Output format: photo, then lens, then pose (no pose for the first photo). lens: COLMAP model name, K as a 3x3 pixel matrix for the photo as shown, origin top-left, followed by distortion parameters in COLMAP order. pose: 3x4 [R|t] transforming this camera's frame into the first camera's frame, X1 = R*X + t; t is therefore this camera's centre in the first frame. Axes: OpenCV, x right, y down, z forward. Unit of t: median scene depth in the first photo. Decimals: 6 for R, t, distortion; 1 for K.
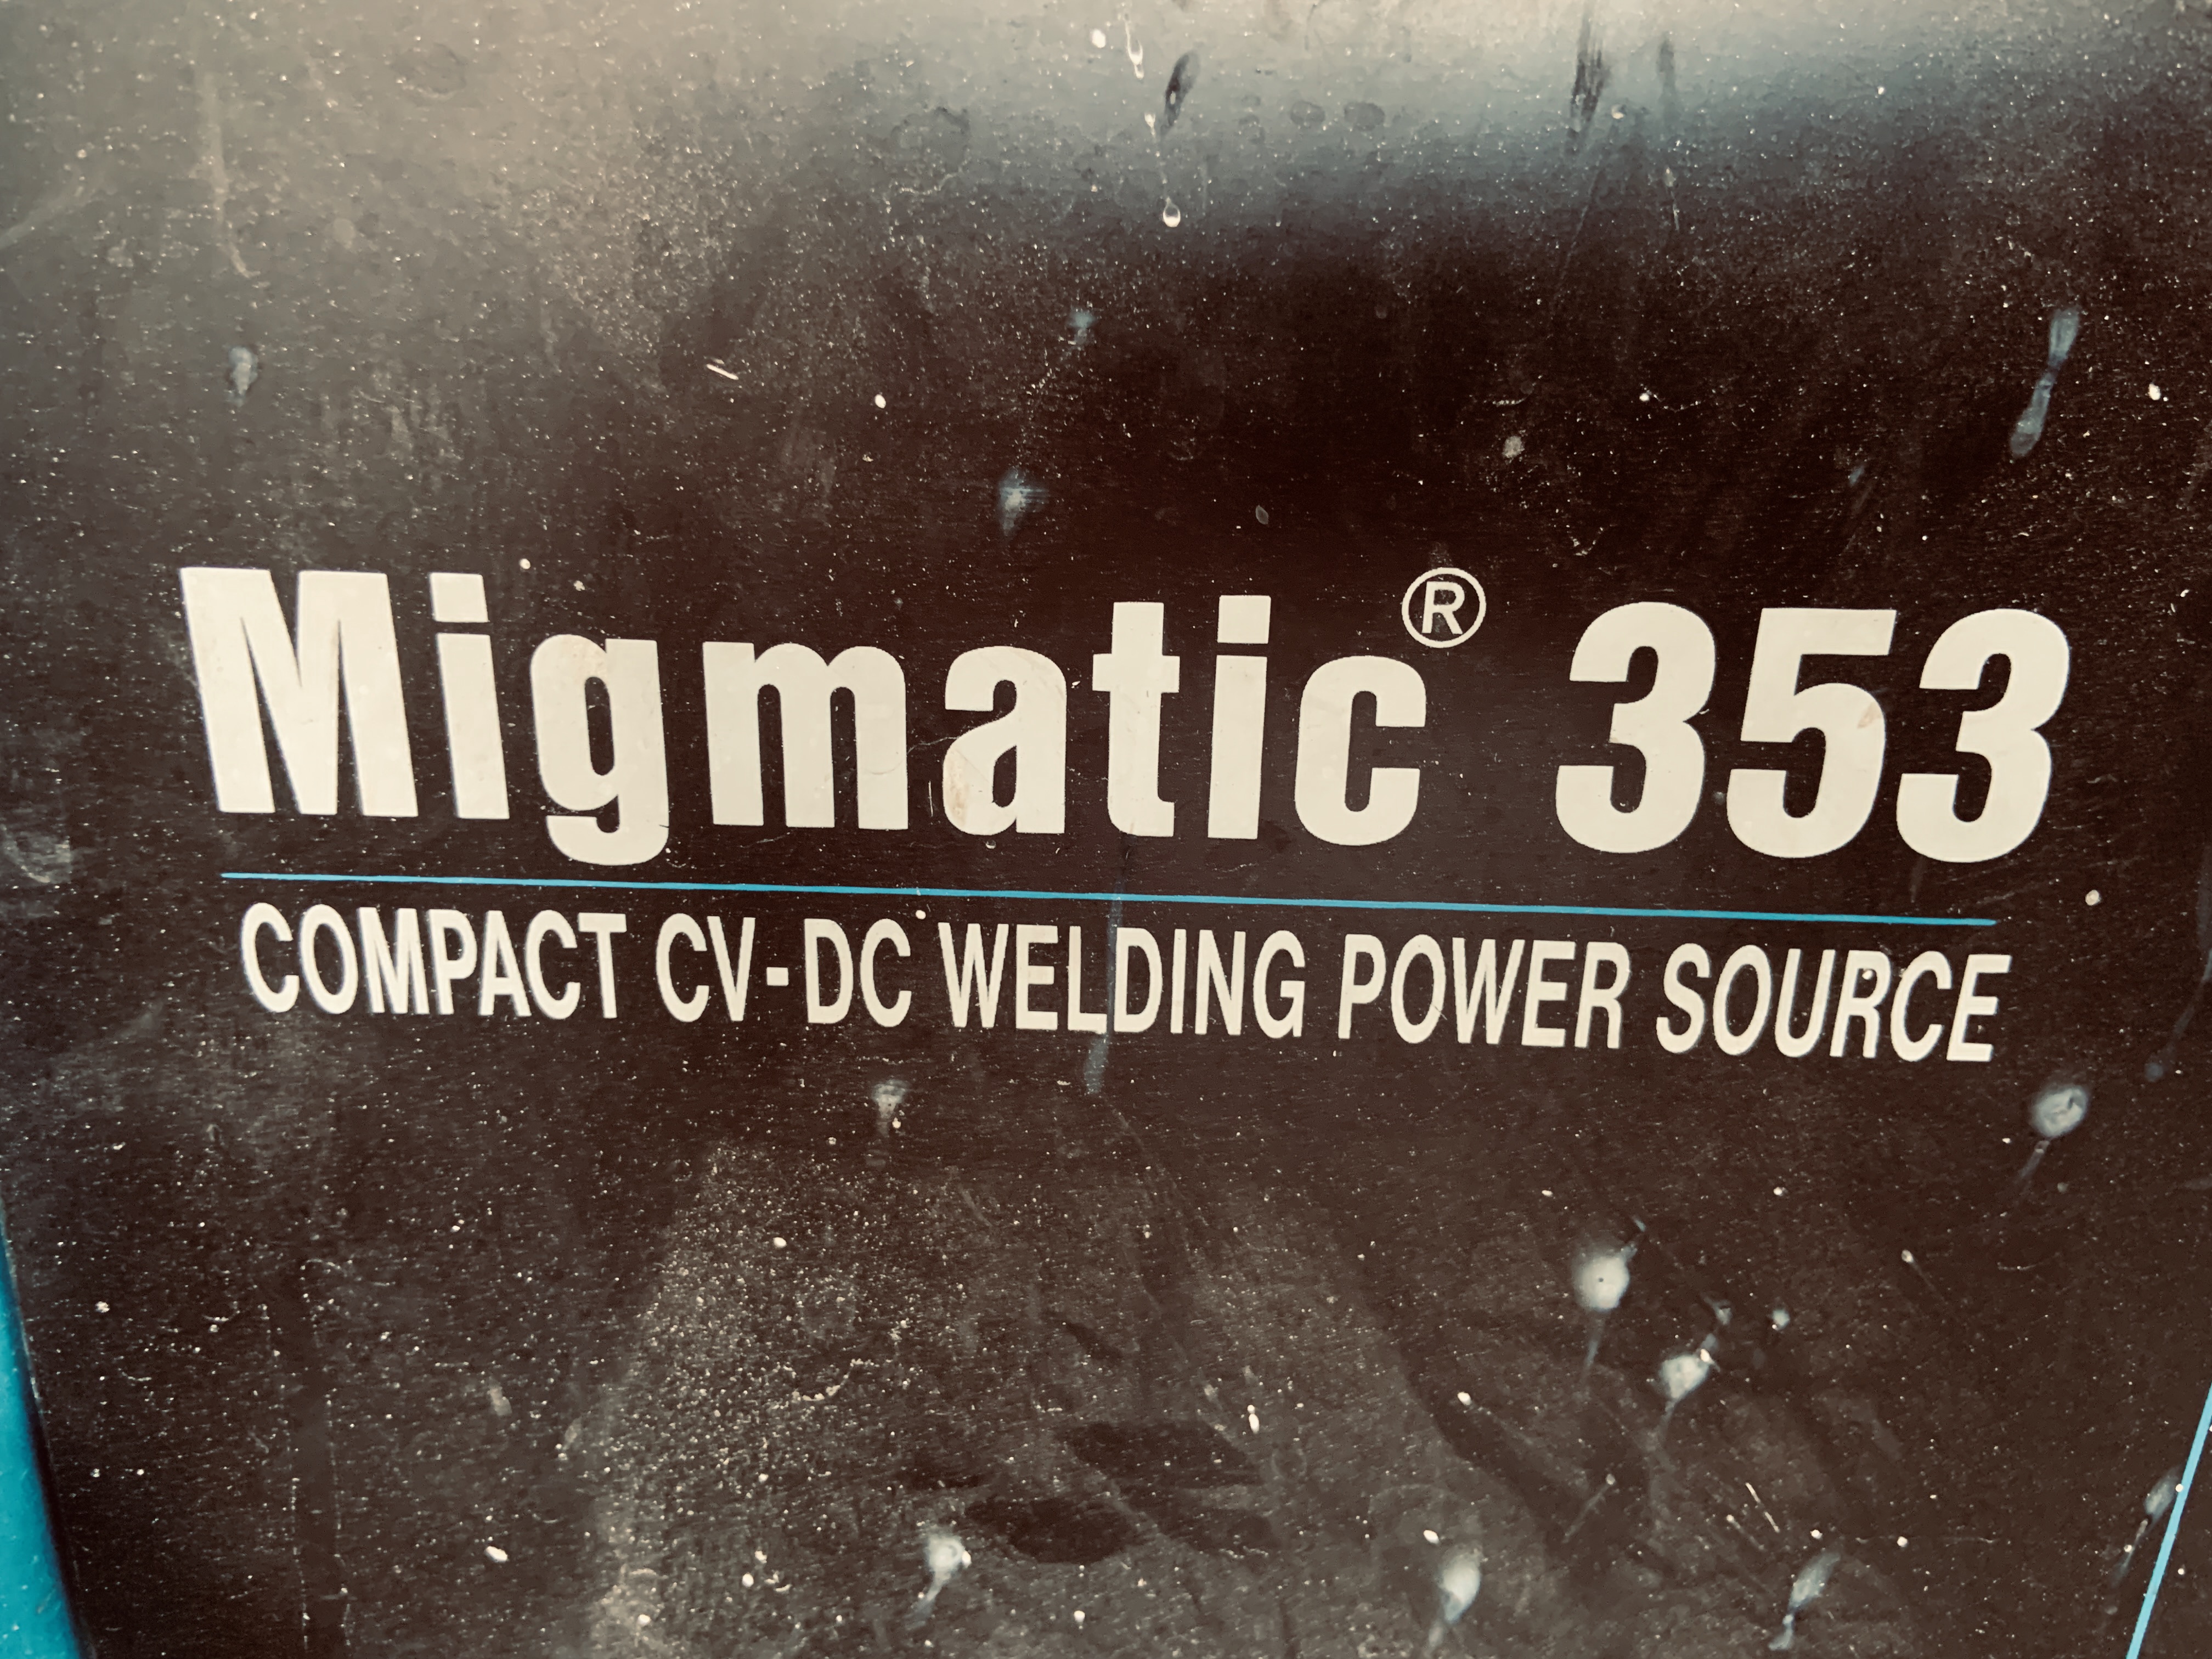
lens RADIAL K [[1750.5, 0, 1105.1], [0, 1750.5, 790.7], [0, 0, 1]] dist [0.122436, -0.185786]
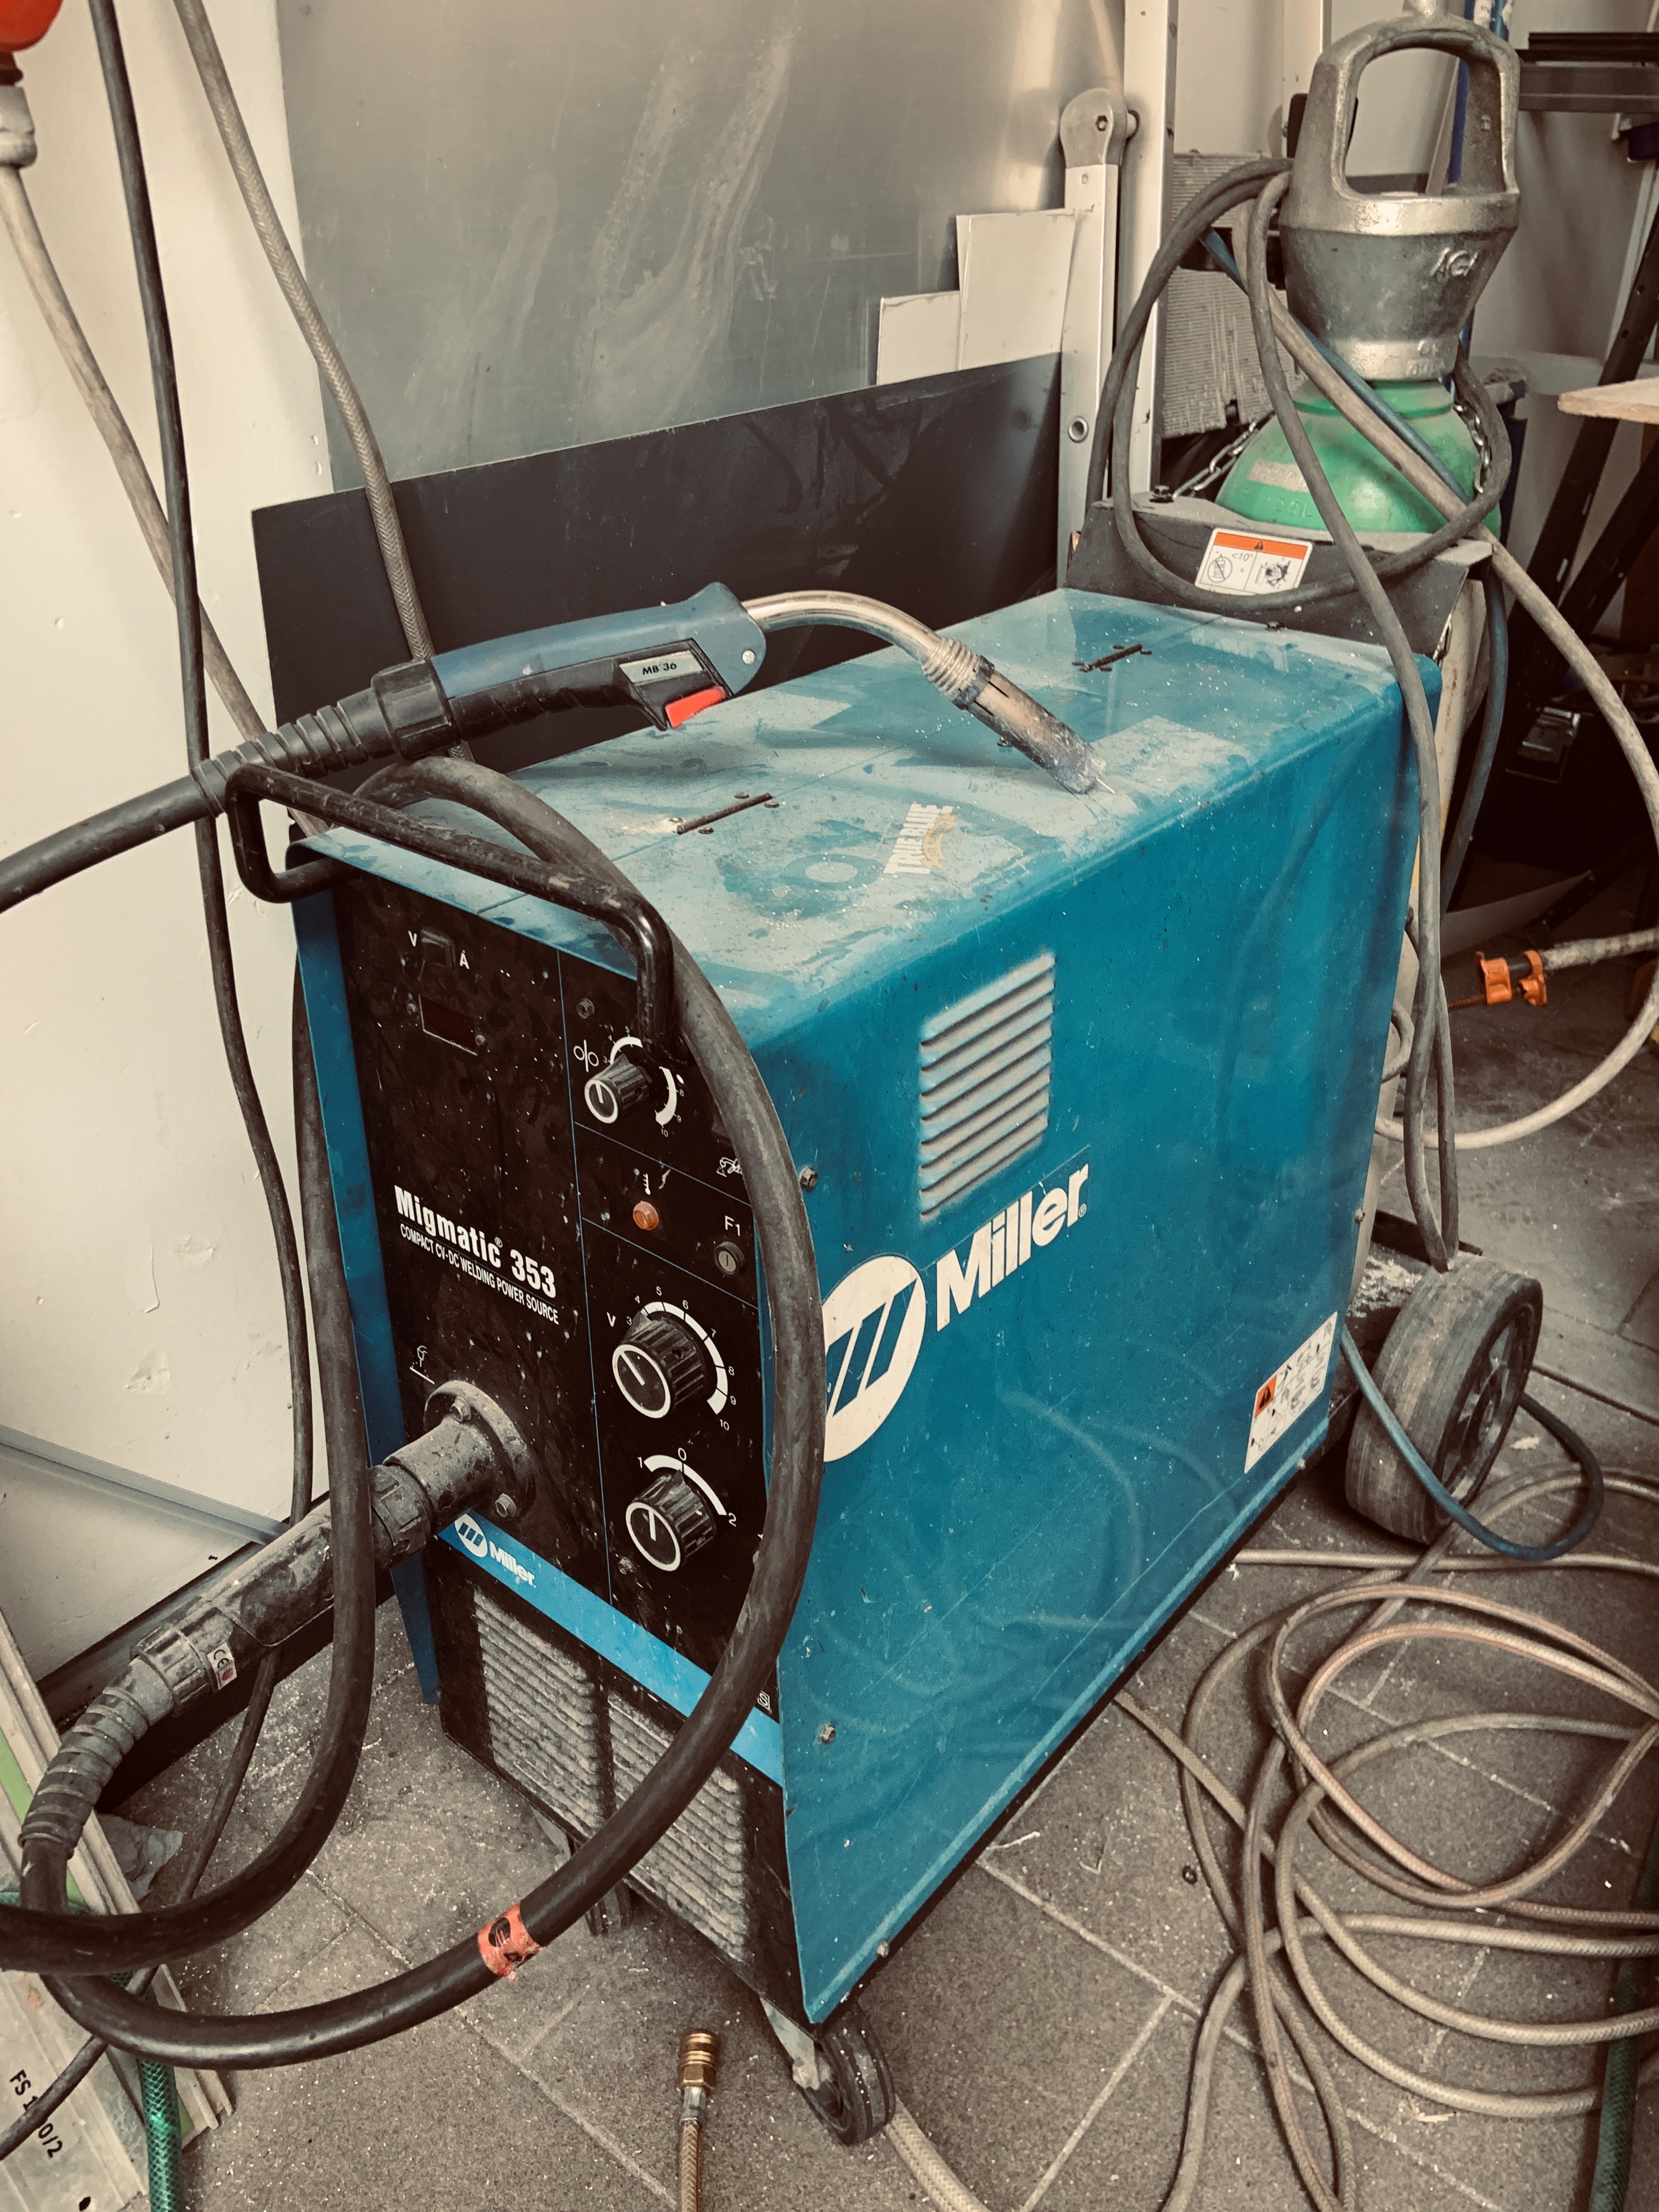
lens RADIAL K [[1750.5, 0, 872.7], [0, 1750.5, 1118.2], [0, 0, 1]] dist [0.122436, -0.185786]
pose [[0.791218, 0.299744, -0.533036, 5.085629], [-0.212303, 0.952062, 0.220241, -2.495314], [0.573499, -0.061094, 0.816925, -4.051134]]
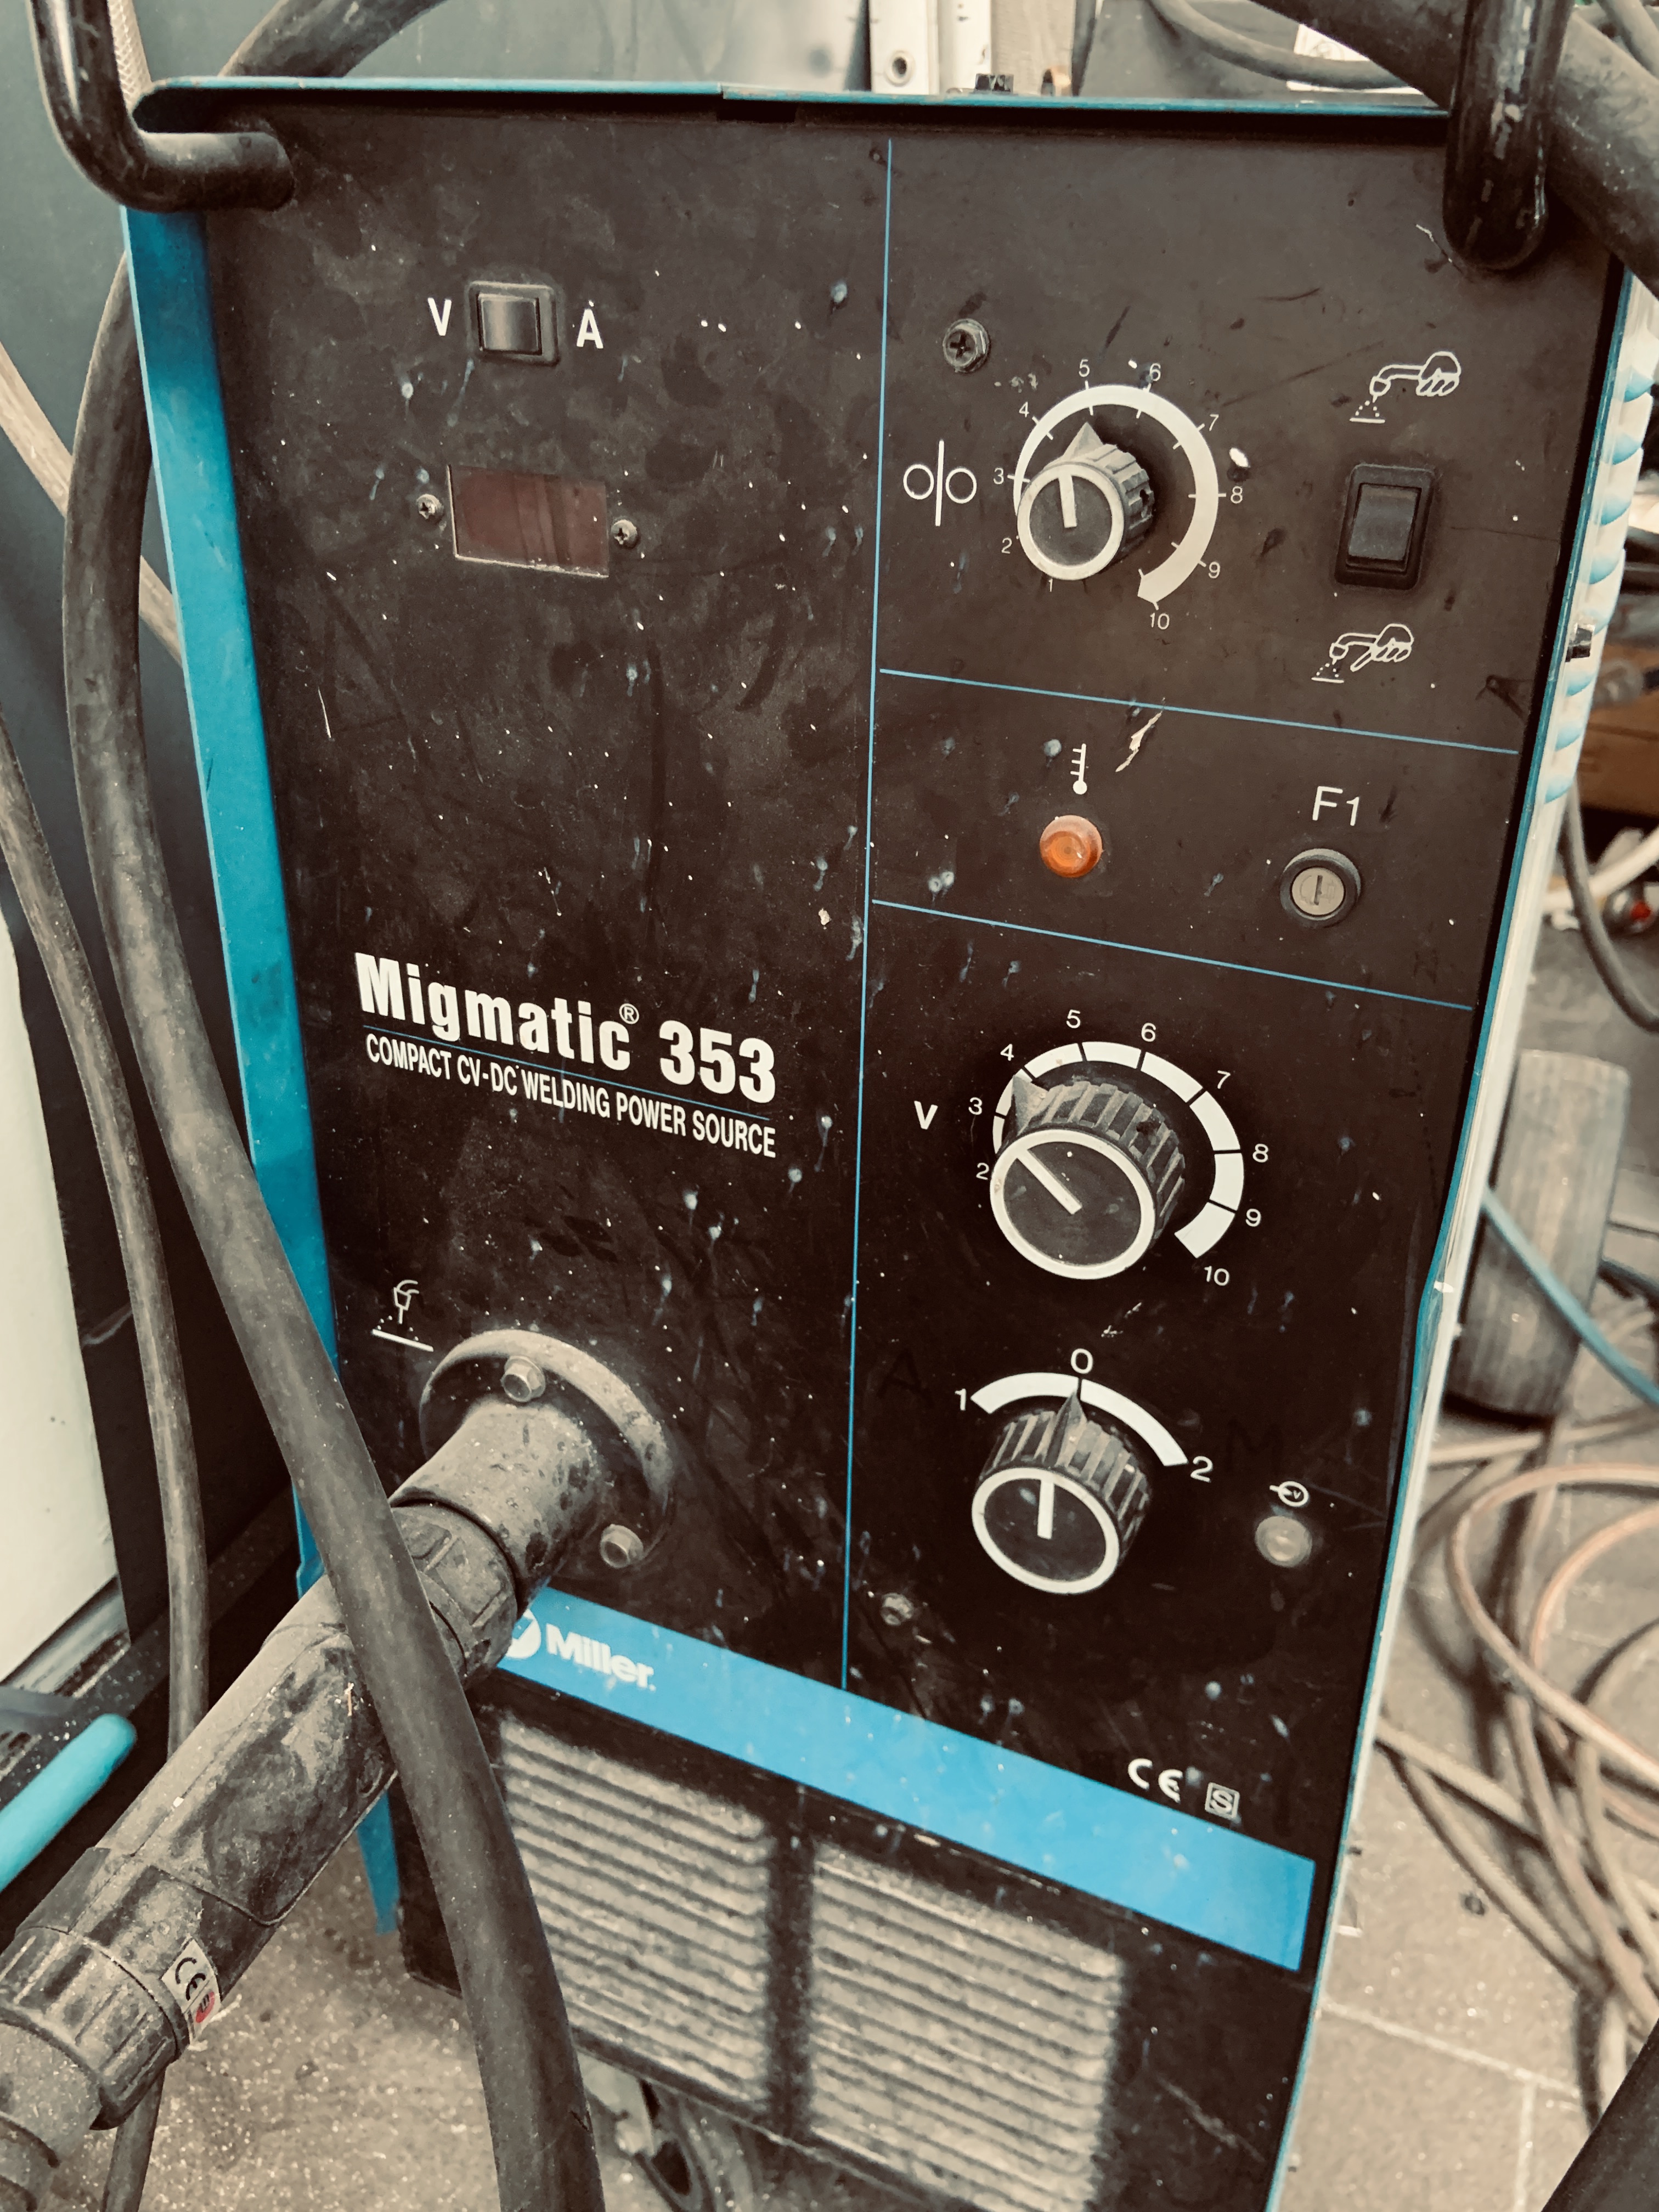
lens RADIAL K [[1750.5, 0, 872.7], [0, 1750.5, 1118.2], [0, 0, 1]] dist [0.122436, -0.185786]
pose [[0.932516, 0.182647, -0.311535, 1.807759], [-0.136875, 0.977065, 0.163126, -0.543660], [0.334184, -0.109476, 0.936128, -2.297599]]
